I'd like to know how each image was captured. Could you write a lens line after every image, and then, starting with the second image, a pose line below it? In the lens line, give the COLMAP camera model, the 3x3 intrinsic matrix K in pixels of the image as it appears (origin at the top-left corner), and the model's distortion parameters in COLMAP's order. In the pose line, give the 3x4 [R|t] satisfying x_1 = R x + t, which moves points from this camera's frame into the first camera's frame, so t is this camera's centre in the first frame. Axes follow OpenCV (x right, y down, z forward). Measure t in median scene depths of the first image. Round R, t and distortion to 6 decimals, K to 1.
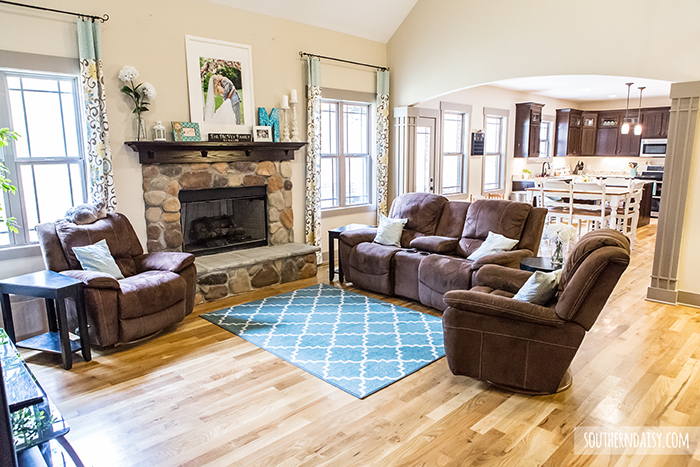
lens RADIAL K [[471.8, 0, 348.3], [0, 471.8, 234.9], [0, 0, 1]] dist [-0.022053, 0.004892]
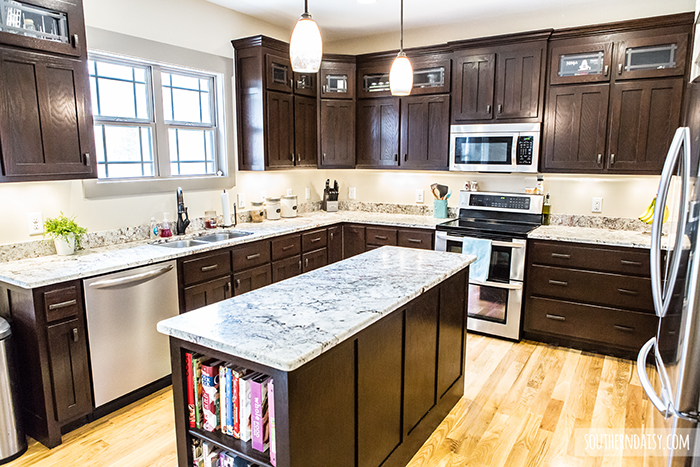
lens RADIAL K [[471.8, 0, 348.3], [0, 471.8, 234.9], [0, 0, 1]] dist [-0.022053, 0.004892]
pose [[0.972717, -0.033329, 0.229587, 0.518666], [0.035500, 0.999355, -0.005329, -0.132595], [-0.229261, 0.013334, 0.973274, 0.738391]]
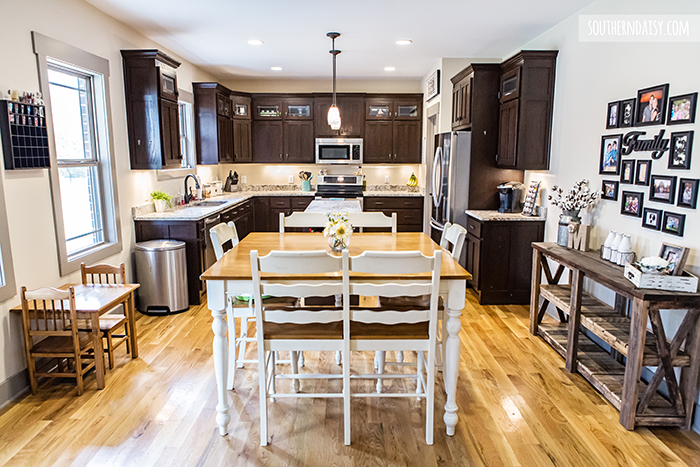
lens RADIAL K [[471.8, 0, 348.3], [0, 471.8, 234.9], [0, 0, 1]] dist [-0.022053, 0.004892]
pose [[0.697609, -0.113527, 0.707427, 0.175704], [0.118464, 0.992053, 0.042383, -0.099458], [-0.706617, 0.054238, 0.705514, 0.552893]]
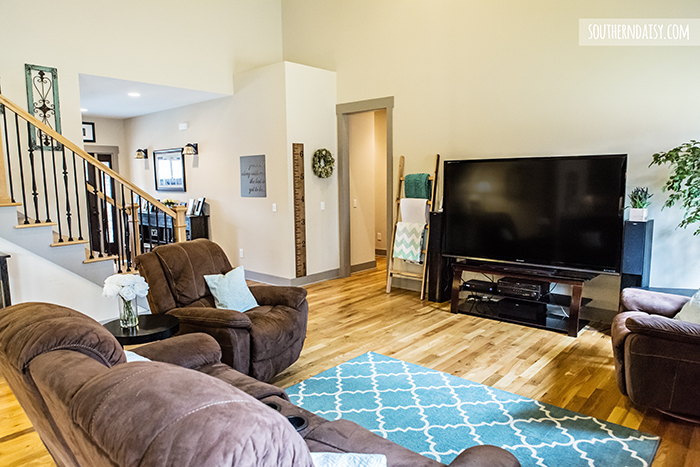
lens RADIAL K [[471.8, 0, 348.3], [0, 471.8, 234.9], [0, 0, 1]] dist [-0.022053, 0.004892]
pose [[-0.997045, 0.027142, -0.071871, 0.055816], [0.004952, 0.956271, 0.292439, -0.119558], [0.076665, 0.291219, -0.953580, 0.678156]]
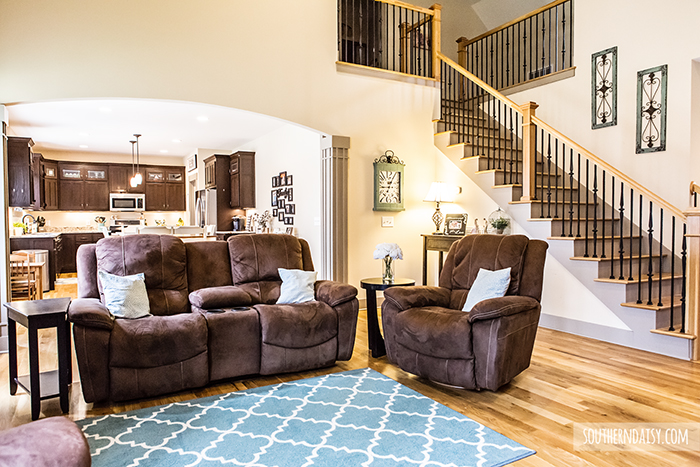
lens RADIAL K [[471.8, 0, 348.3], [0, 471.8, 234.9], [0, 0, 1]] dist [-0.022053, 0.004892]
pose [[0.254796, -0.028983, 0.966560, -0.241526], [0.173317, 0.984734, -0.016160, -0.015181], [-0.951336, 0.171639, 0.255929, 0.314674]]
